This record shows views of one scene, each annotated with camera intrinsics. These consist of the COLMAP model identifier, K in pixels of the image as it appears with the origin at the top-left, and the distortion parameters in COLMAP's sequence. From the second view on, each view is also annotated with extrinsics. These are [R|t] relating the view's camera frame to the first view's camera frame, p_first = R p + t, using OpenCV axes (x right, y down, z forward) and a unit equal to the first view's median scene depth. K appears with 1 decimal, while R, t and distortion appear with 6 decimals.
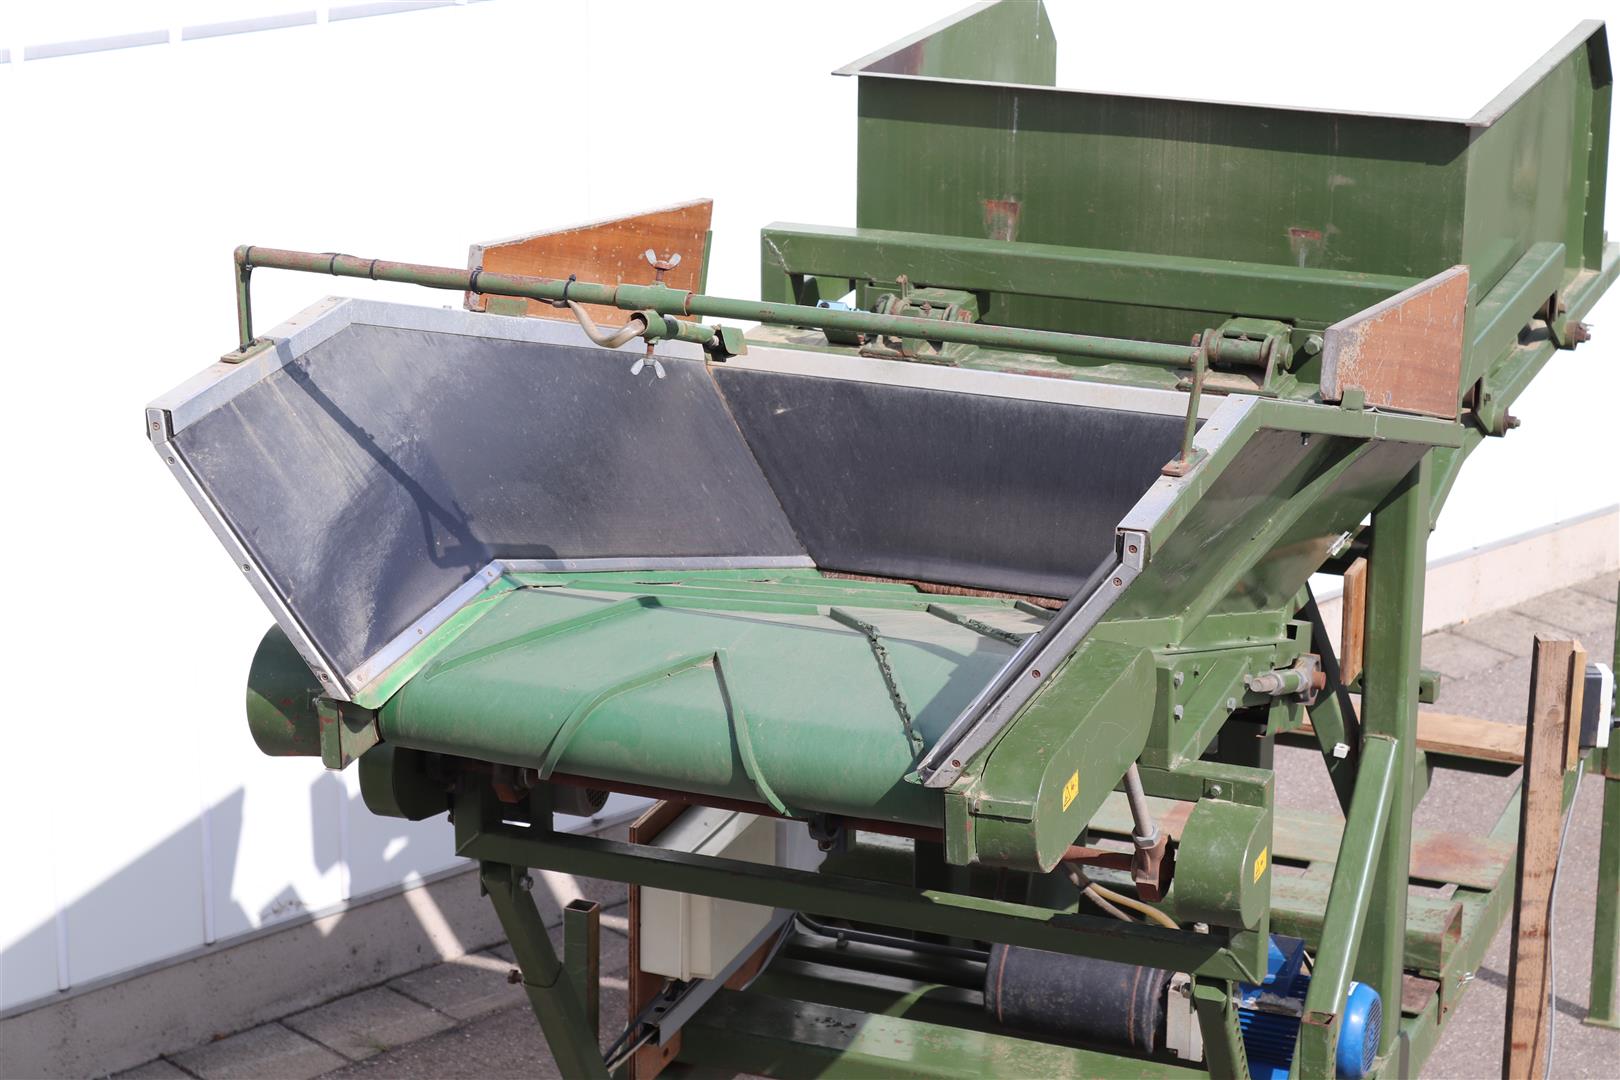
lens RADIAL K [[3853.1, 0, 810.0], [0, 3853.1, 540.0], [0, 0, 1]] dist [0.037920, 0.936028]
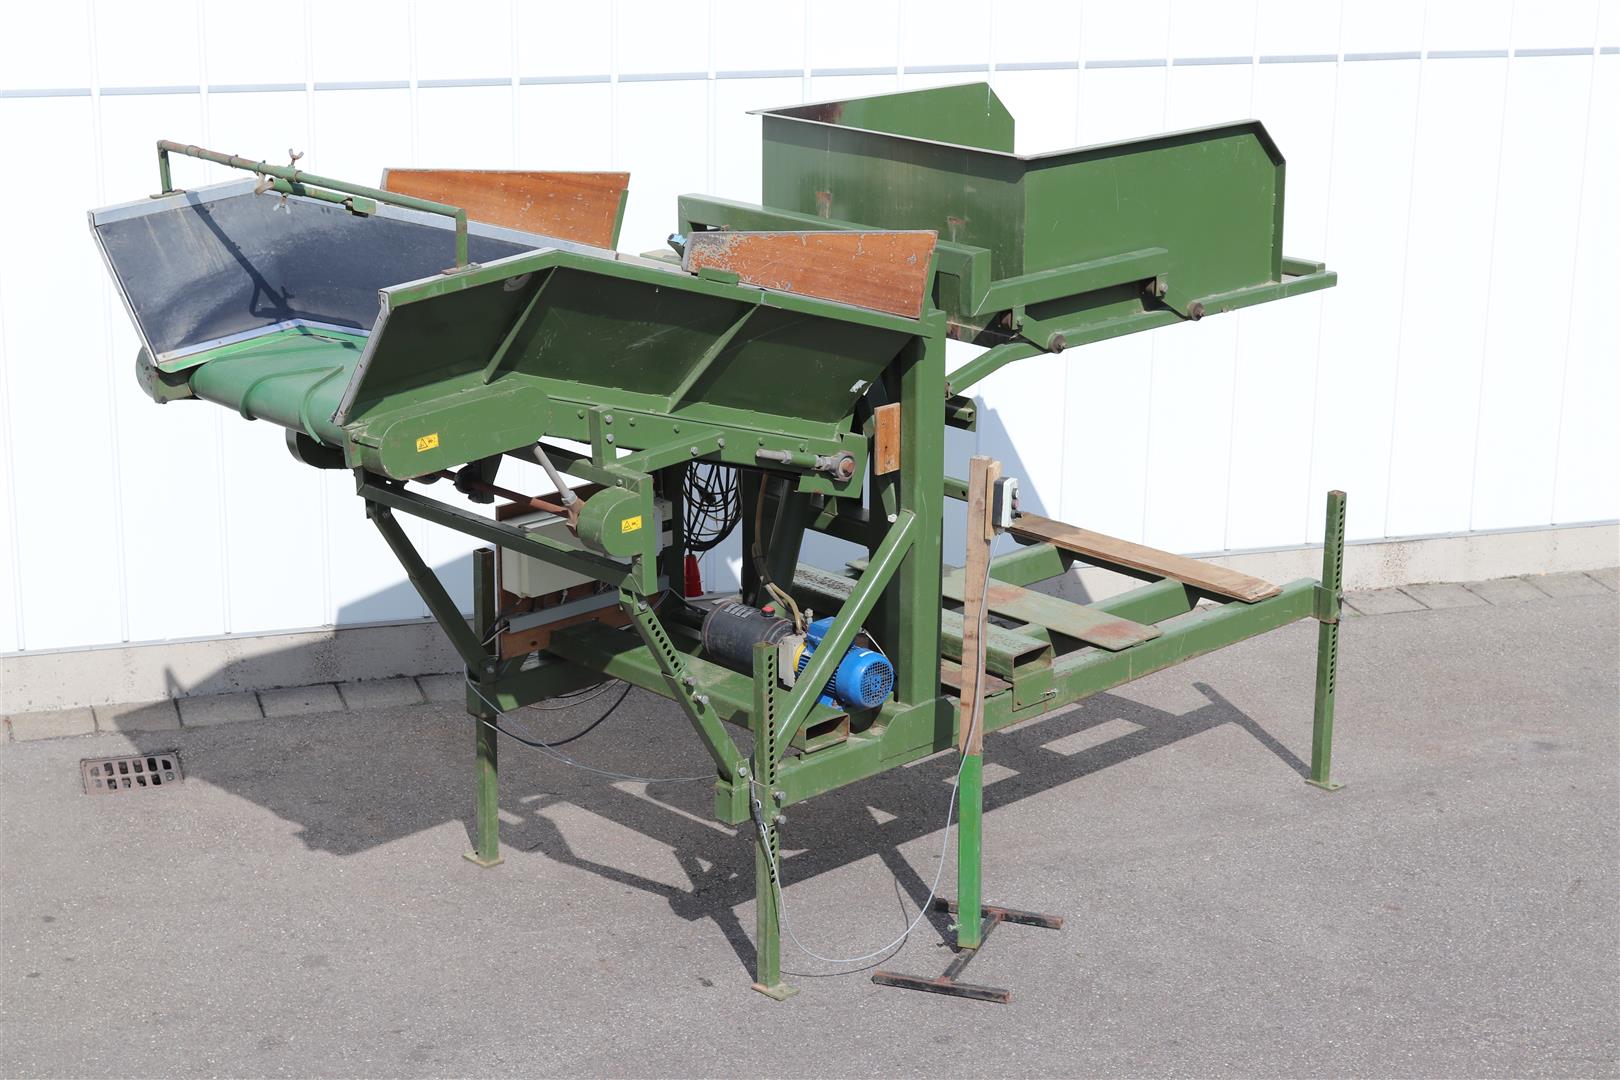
lens RADIAL K [[2878.5, 0, 810.0], [0, 2878.5, 540.0], [0, 0, 1]] dist [0.016984, 0.028774]
pose [[0.907812, 0.121593, -0.401364, 1.380819], [-0.127504, 0.991765, 0.012063, 0.120493], [0.399525, 0.040224, 0.915839, -0.391380]]
